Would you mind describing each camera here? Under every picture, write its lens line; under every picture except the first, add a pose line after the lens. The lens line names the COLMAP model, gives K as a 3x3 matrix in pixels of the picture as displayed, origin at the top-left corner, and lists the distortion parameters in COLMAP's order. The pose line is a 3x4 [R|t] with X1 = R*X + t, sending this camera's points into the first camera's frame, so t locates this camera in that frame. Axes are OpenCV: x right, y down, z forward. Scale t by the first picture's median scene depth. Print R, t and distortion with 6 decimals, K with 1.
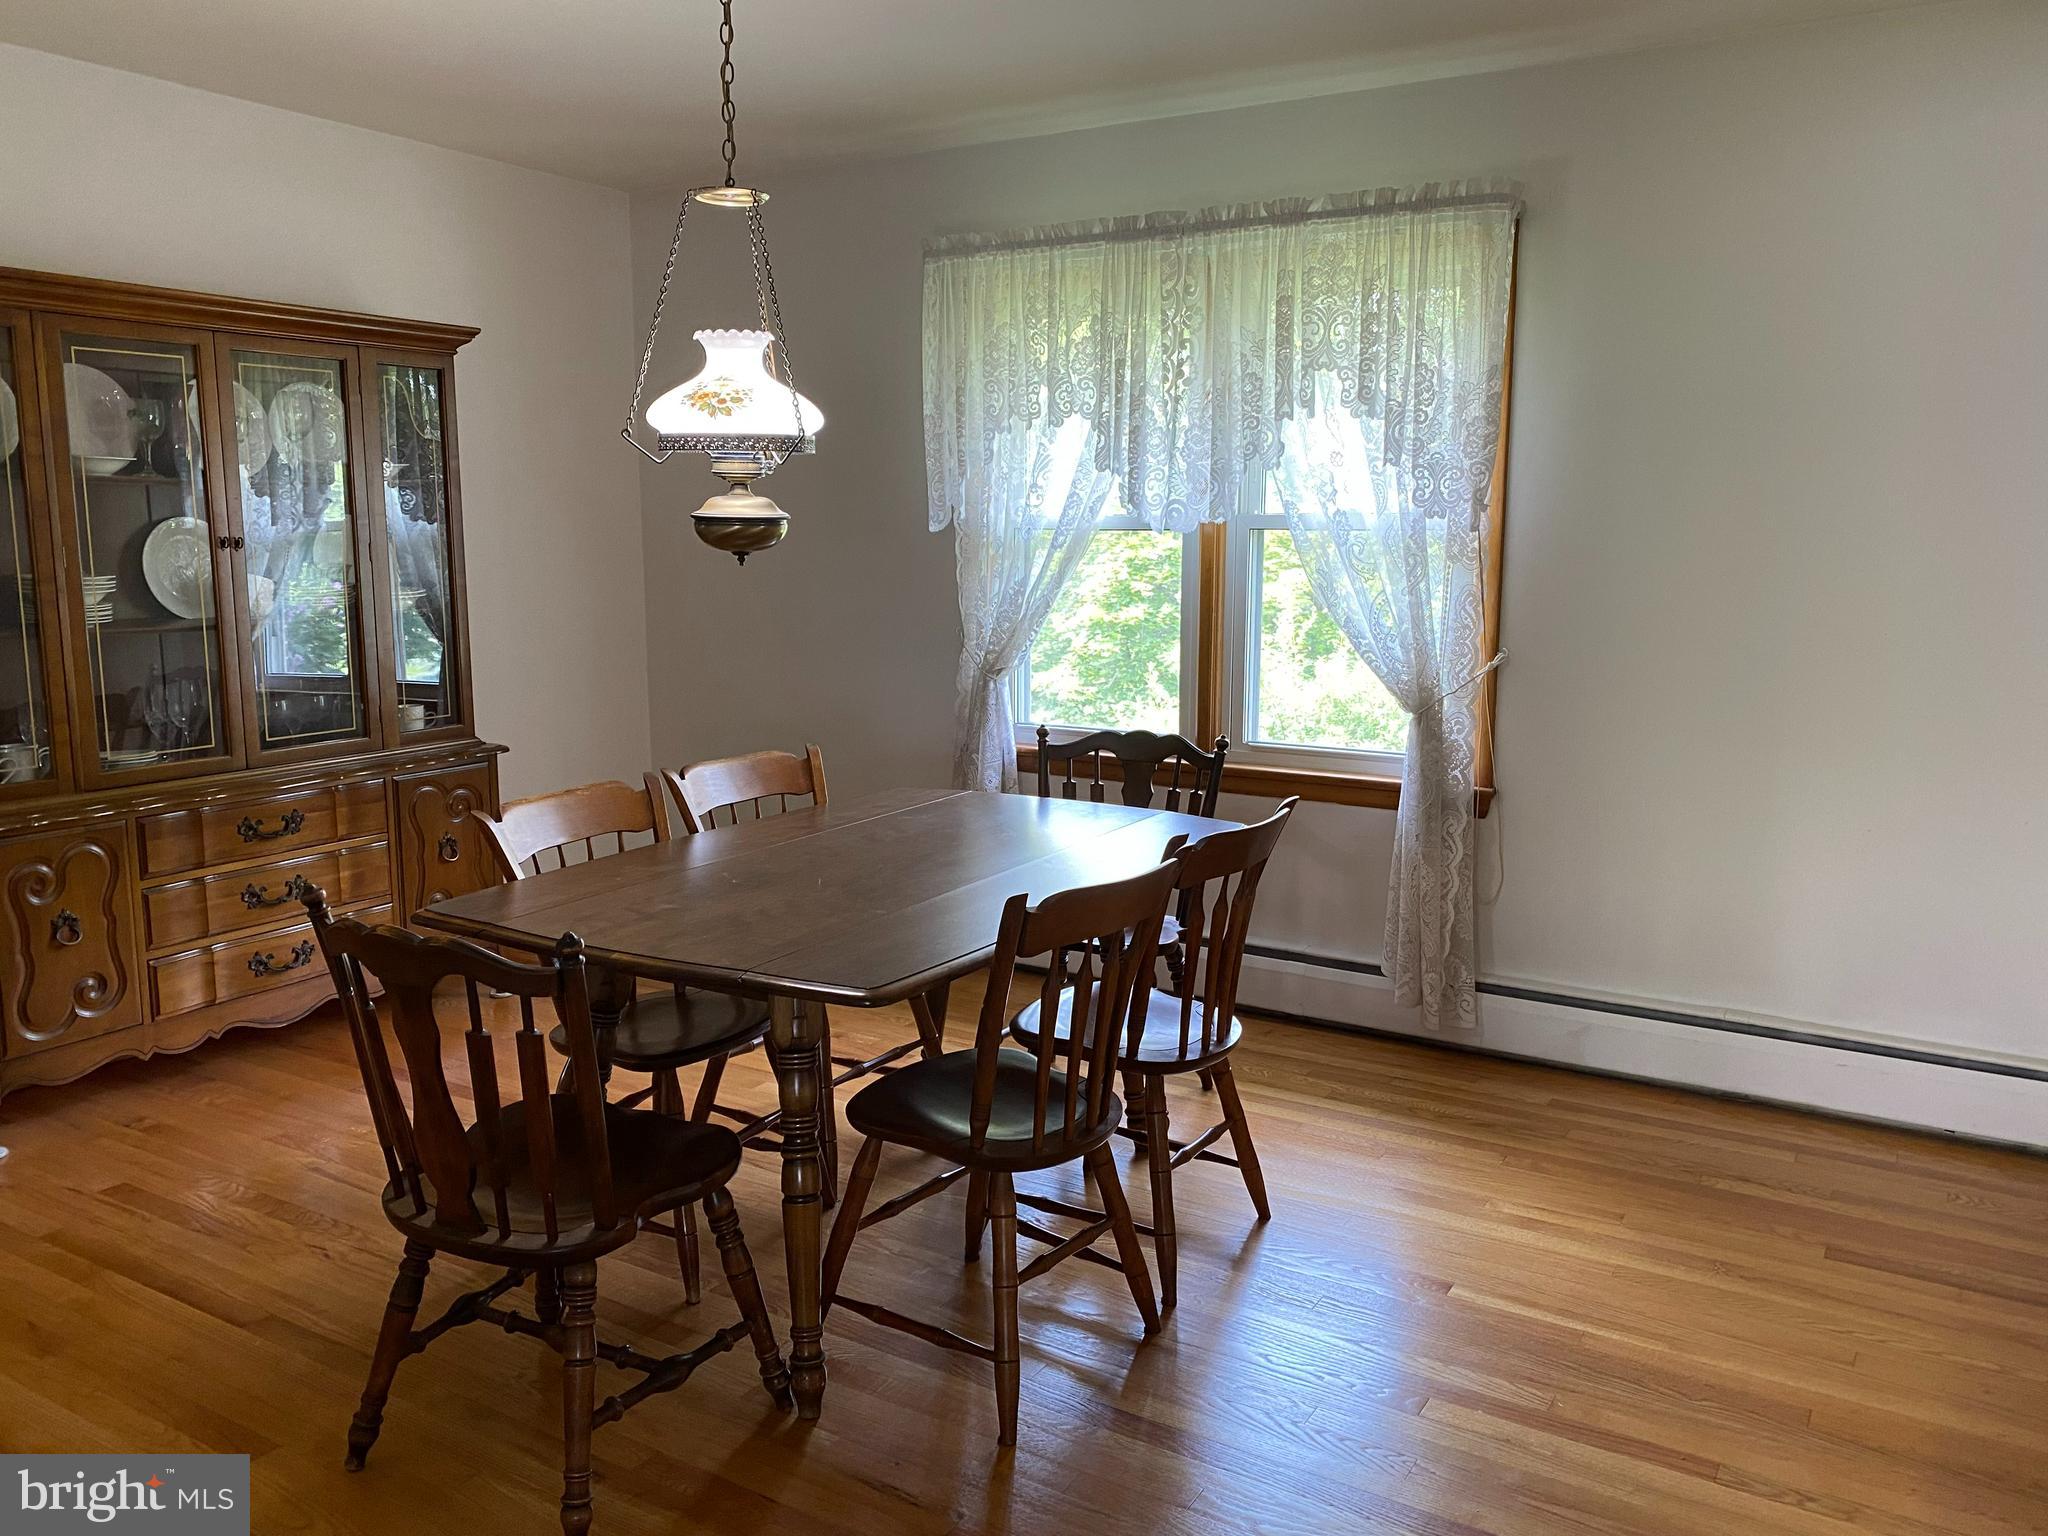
lens RADIAL K [[1534.2, 0, 1024.0], [0, 1534.2, 768.0], [0, 0, 1]] dist [-0.004499, -0.002161]
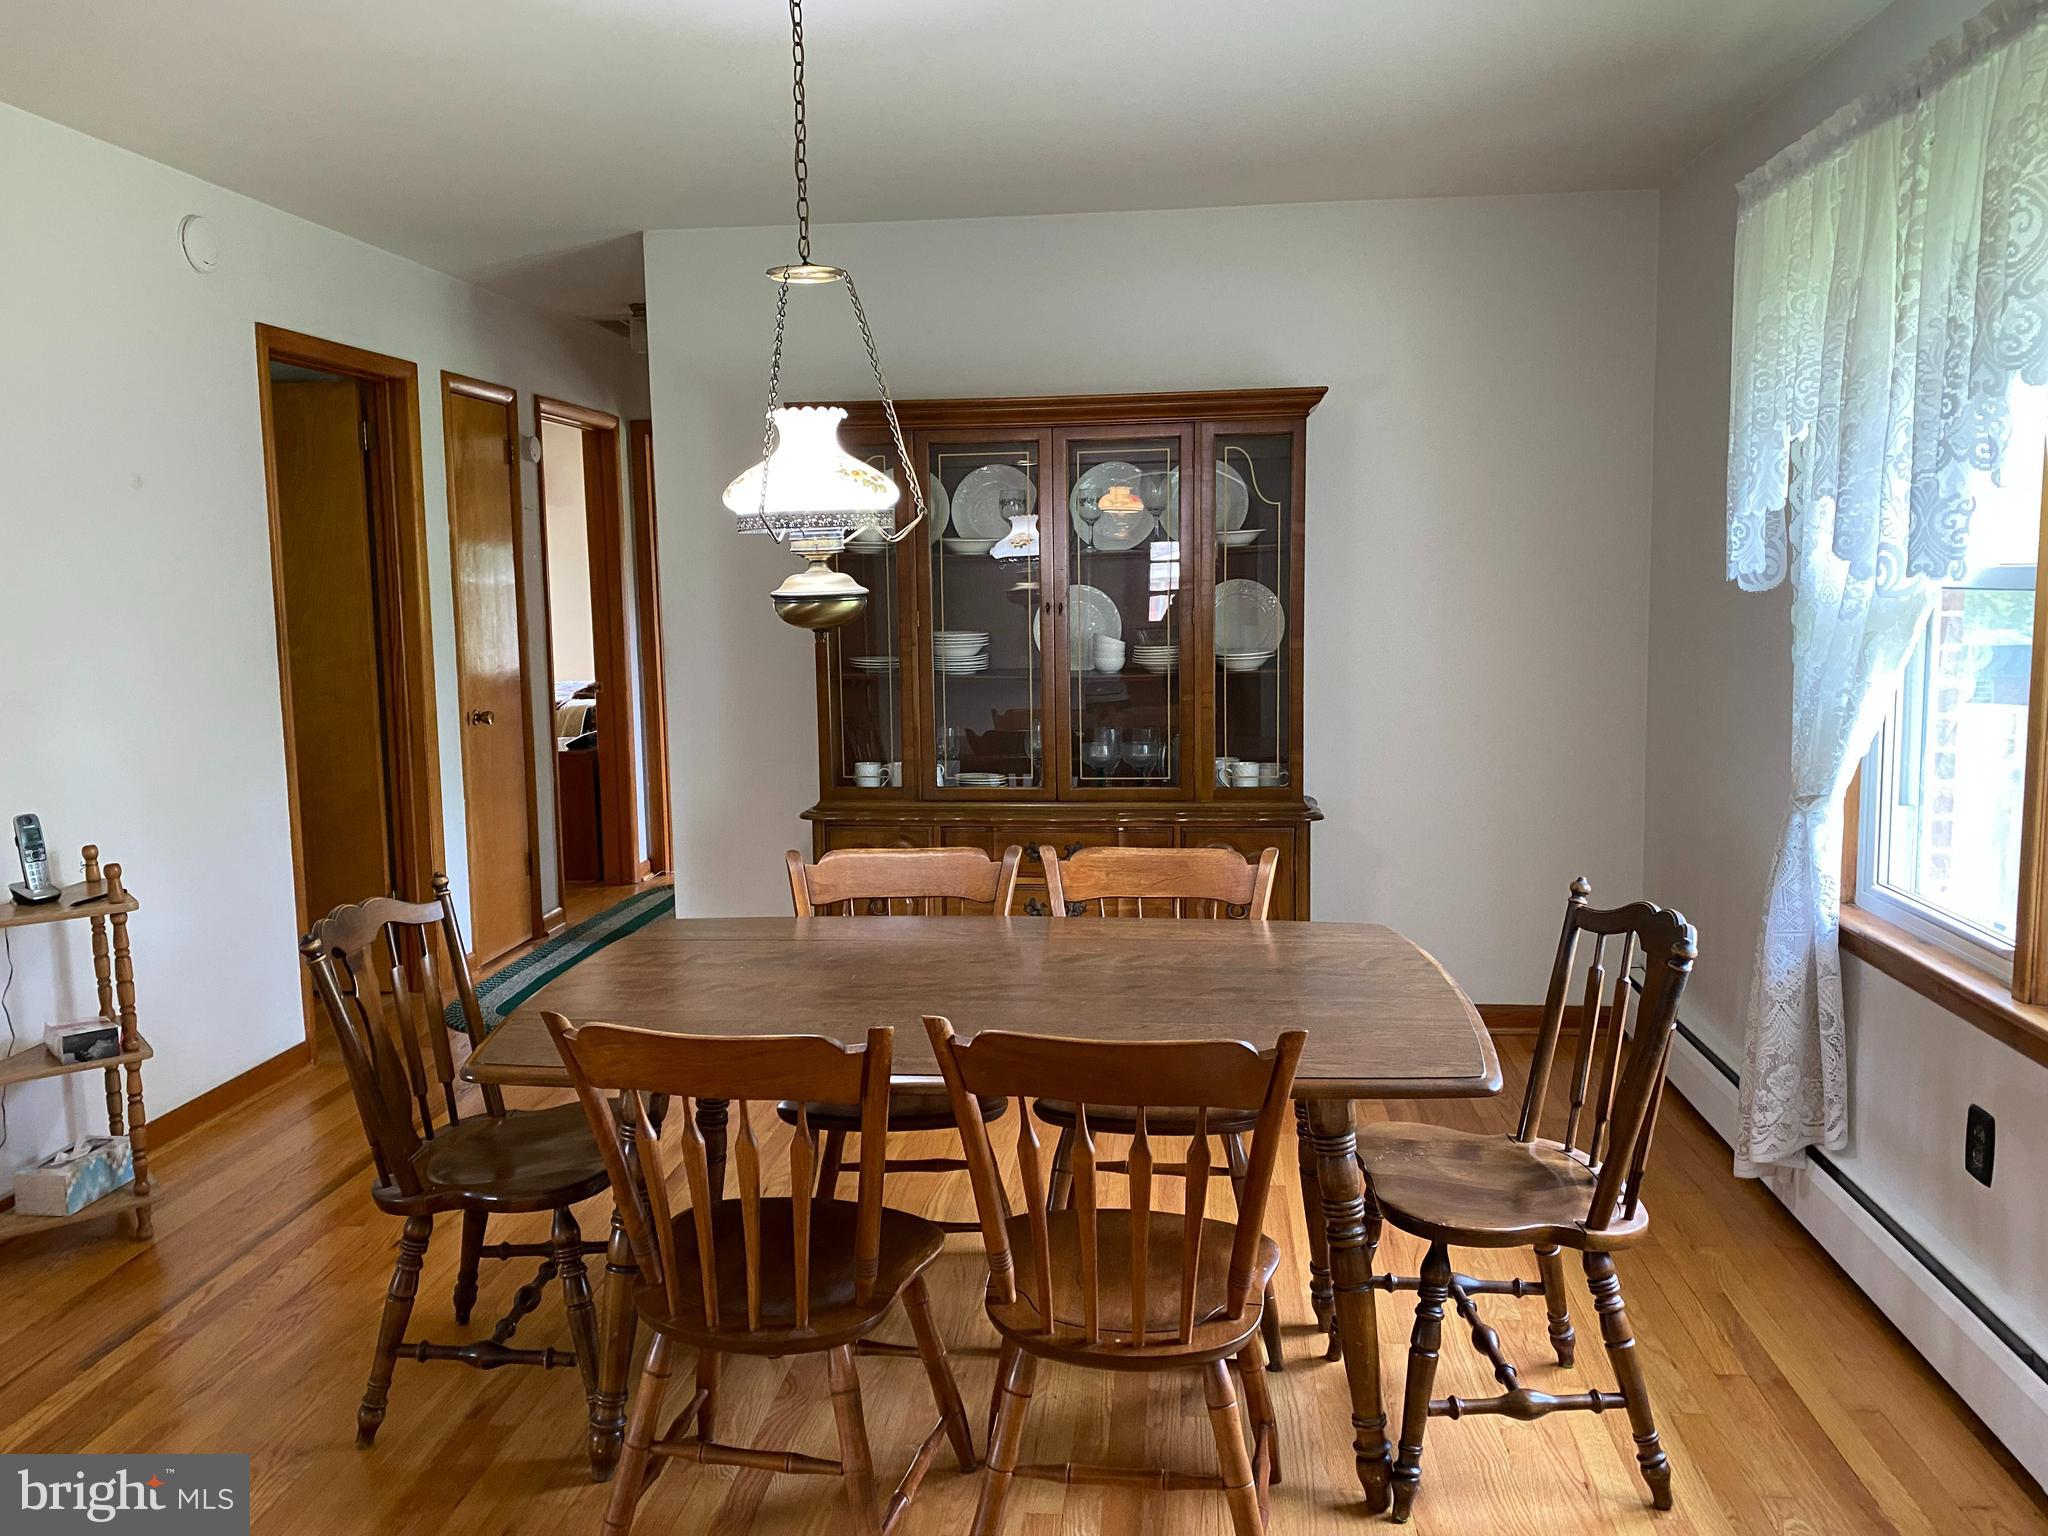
lens RADIAL K [[1534.2, 0, 1024.0], [0, 1534.2, 768.0], [0, 0, 1]] dist [-0.004499, -0.002161]
pose [[0.420086, 0.101414, -0.901800, 0.772722], [-0.123876, 0.990842, 0.053722, -0.122808], [0.898990, 0.089144, 0.428801, 0.706404]]
